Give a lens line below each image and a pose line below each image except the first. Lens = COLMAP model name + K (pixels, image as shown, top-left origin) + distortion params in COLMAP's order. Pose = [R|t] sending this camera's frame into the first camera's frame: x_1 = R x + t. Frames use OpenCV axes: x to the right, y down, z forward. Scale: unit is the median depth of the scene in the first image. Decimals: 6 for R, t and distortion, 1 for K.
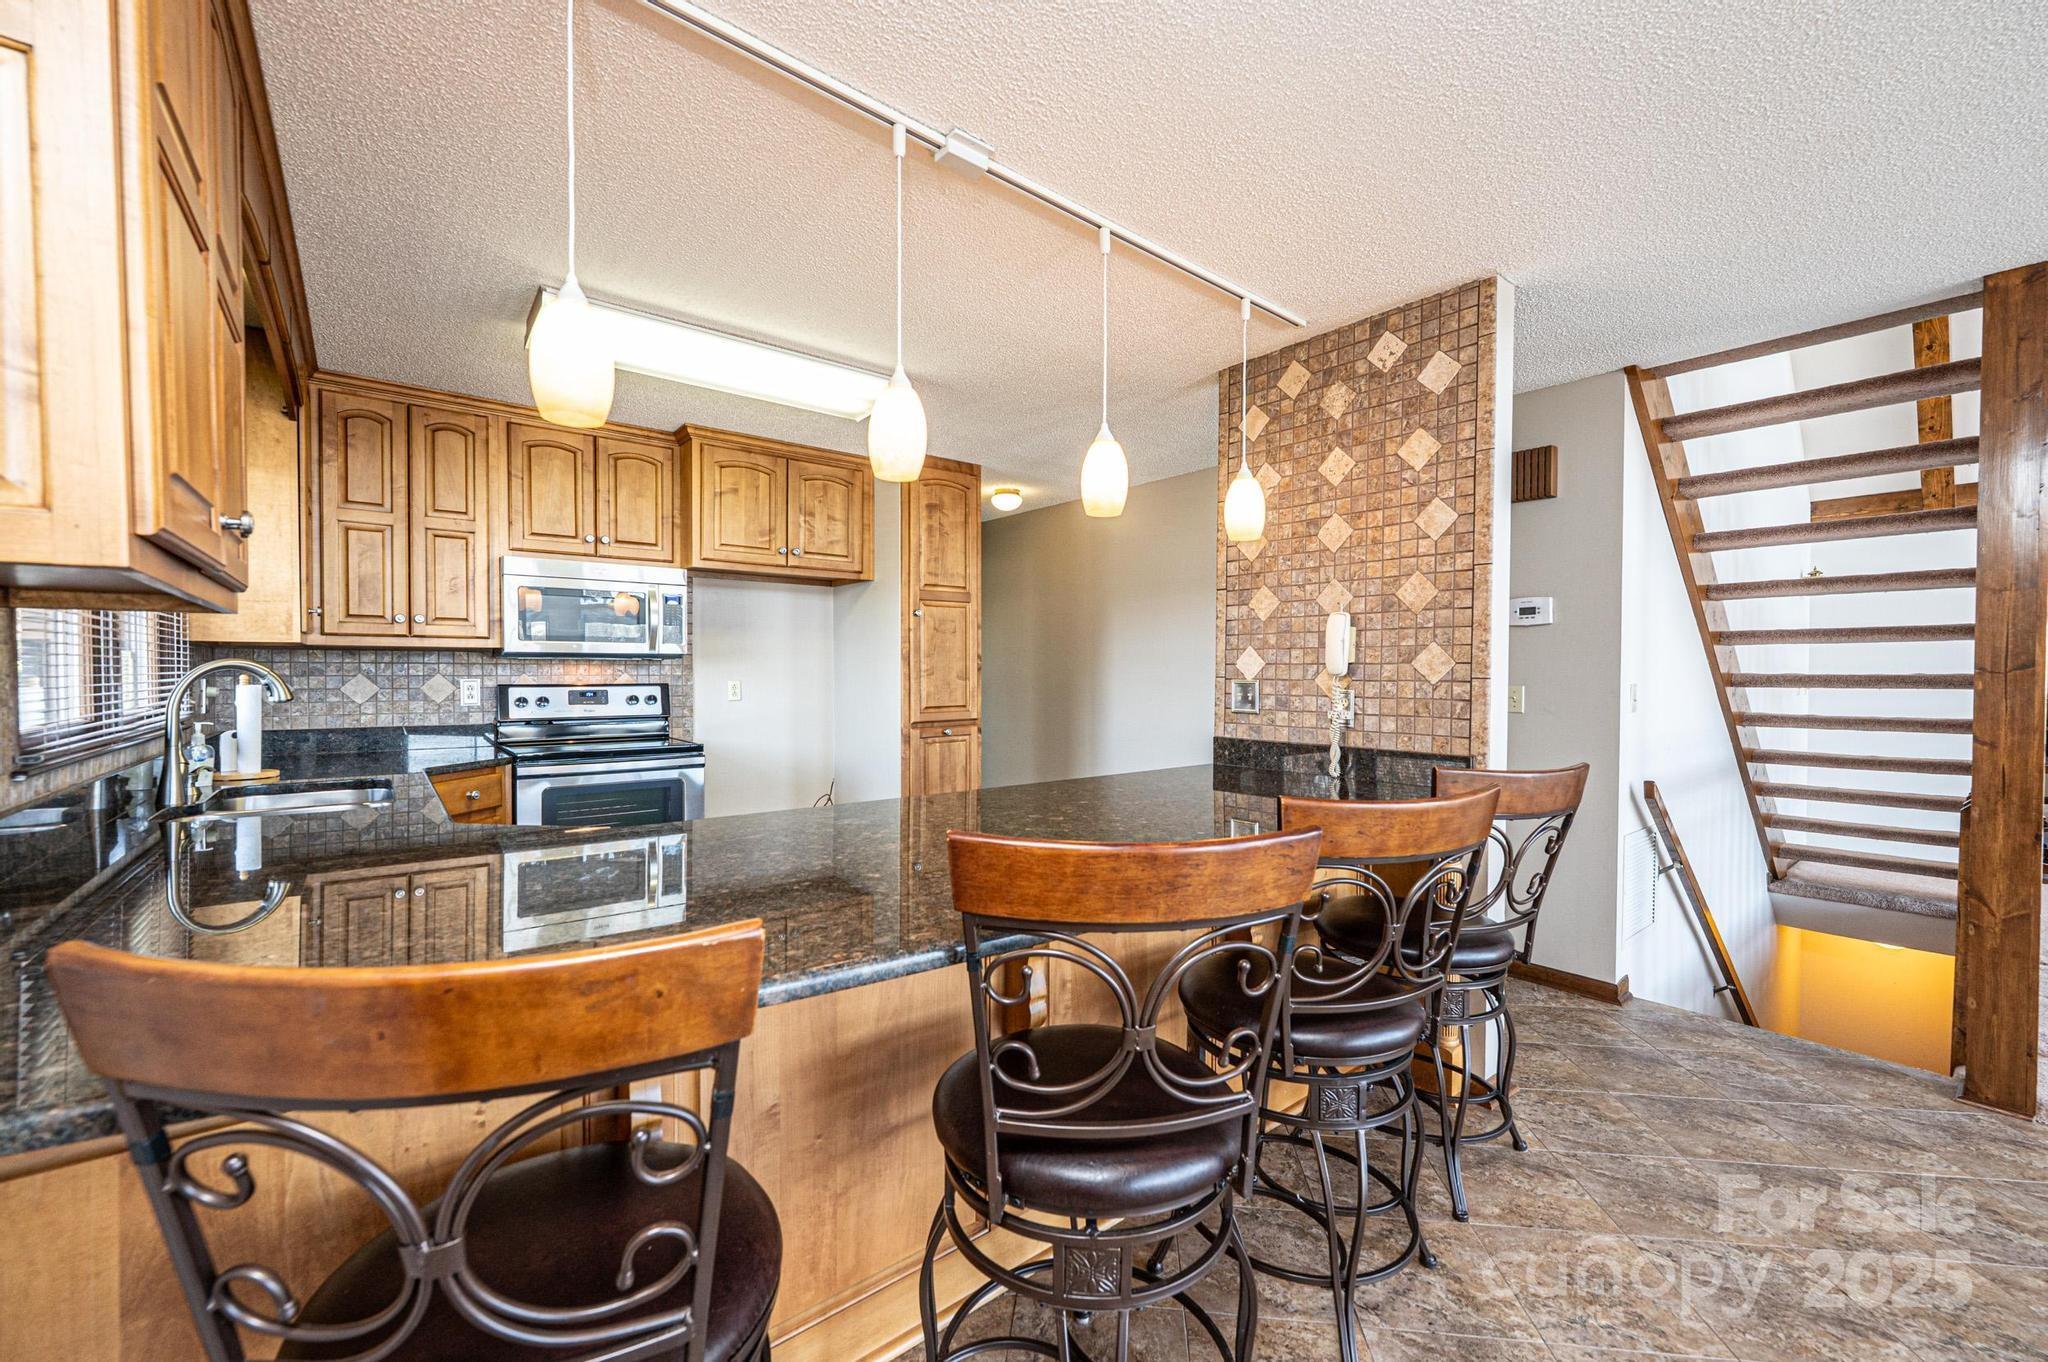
lens RADIAL K [[815.7, 0, 1023.4], [0, 815.7, 681.6], [0, 0, 1]] dist [0.000993, -0.000188]
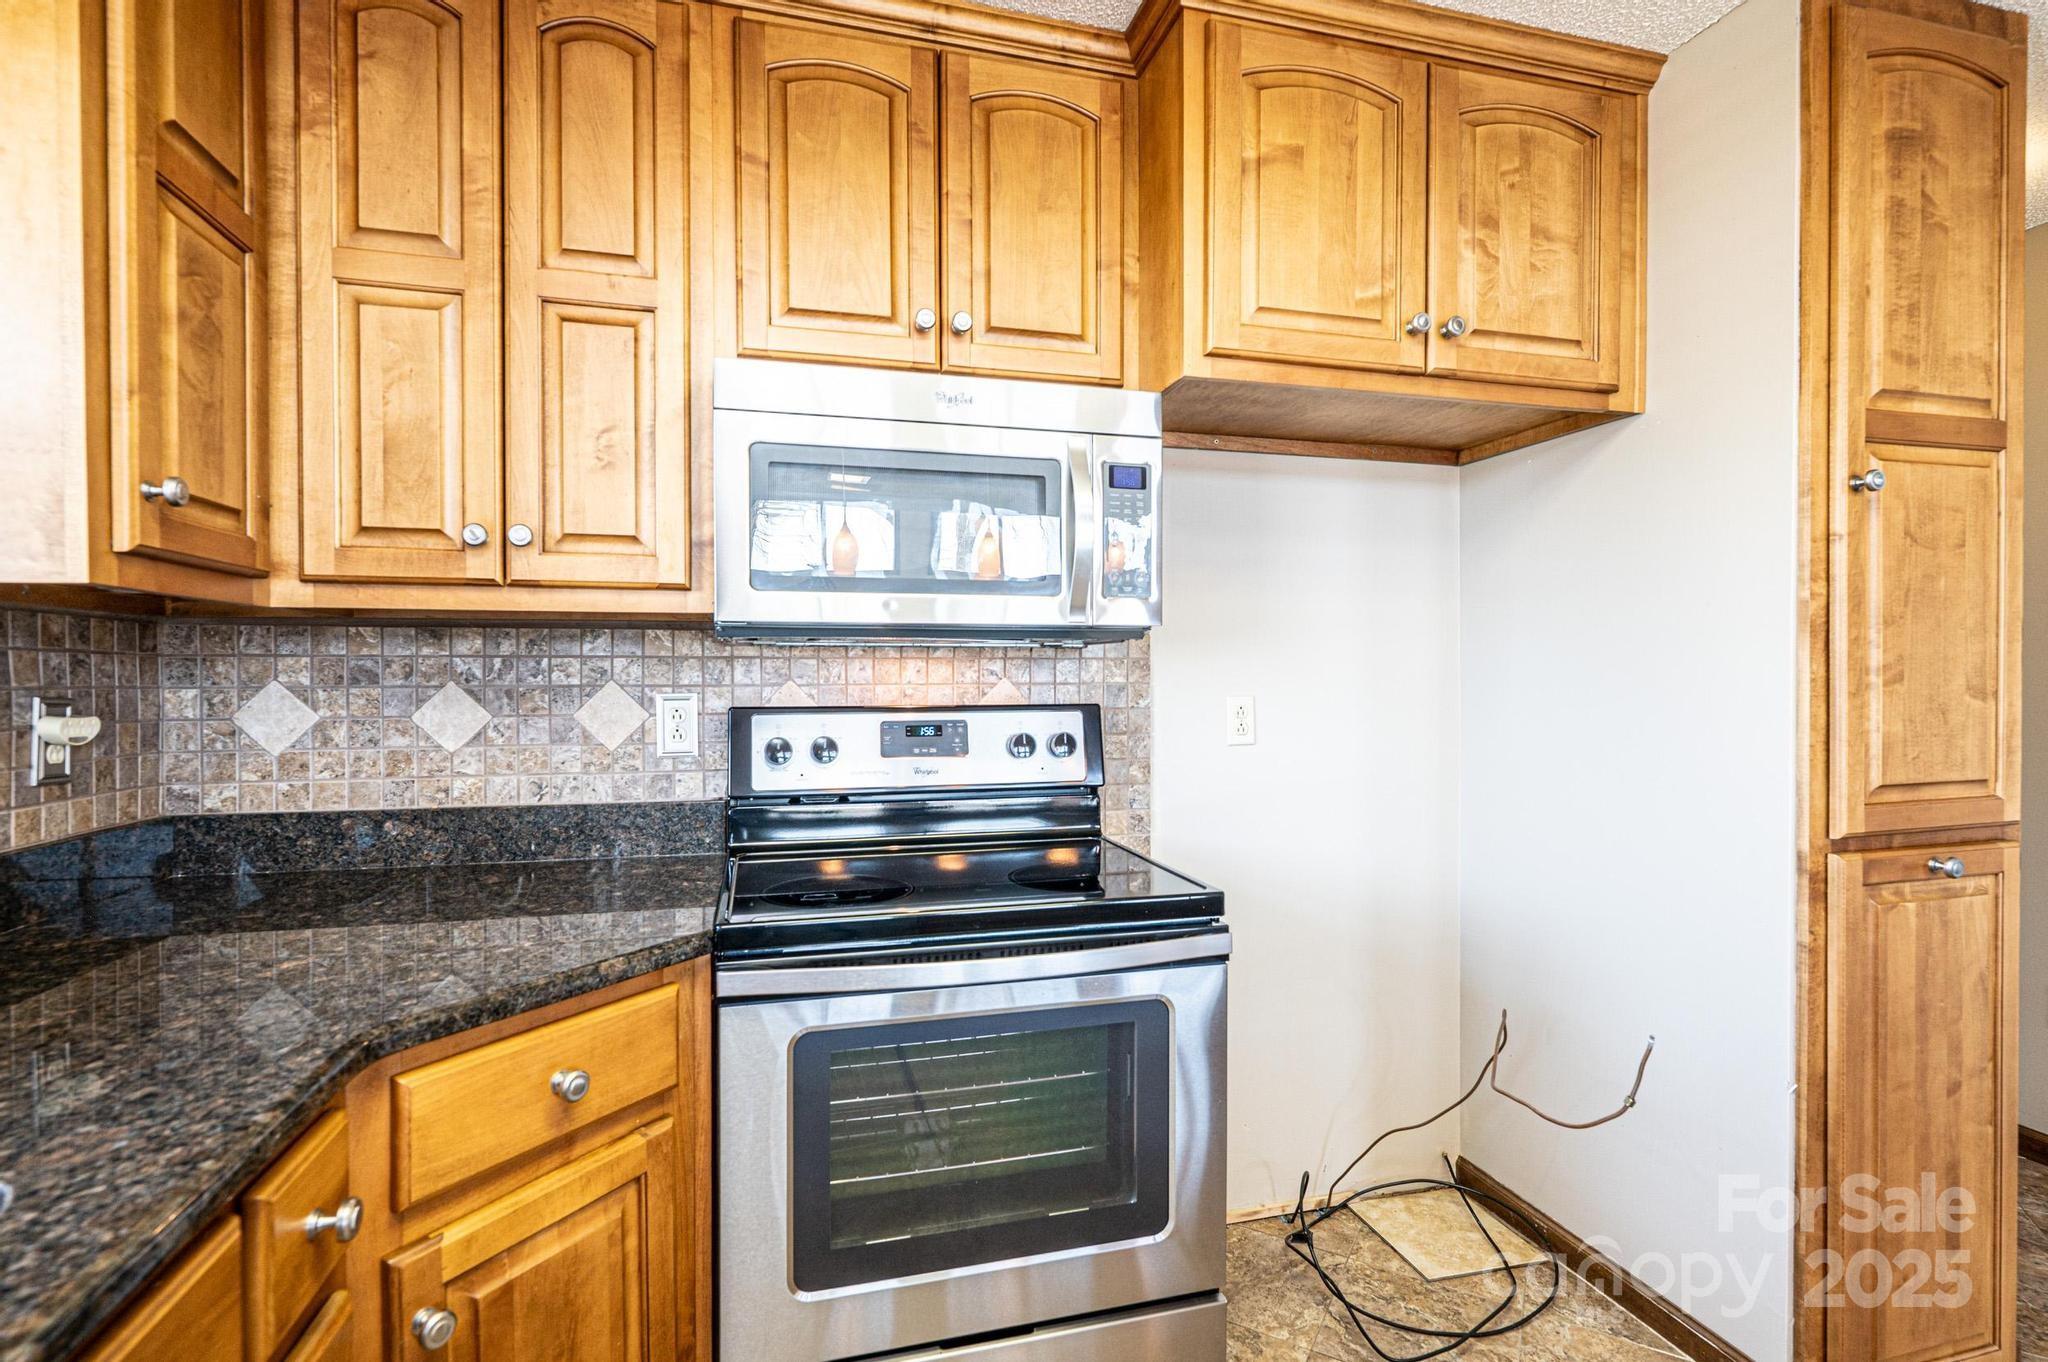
lens RADIAL K [[939.2, 0, 1019.3], [0, 939.2, 680.9], [0, 0, 1]] dist [0.000177, -0.000003]
pose [[0.917026, -0.000076, -0.398828, -0.312419], [-0.001667, 0.999991, -0.004023, -0.007871], [0.398824, 0.004354, 0.917017, 0.607869]]
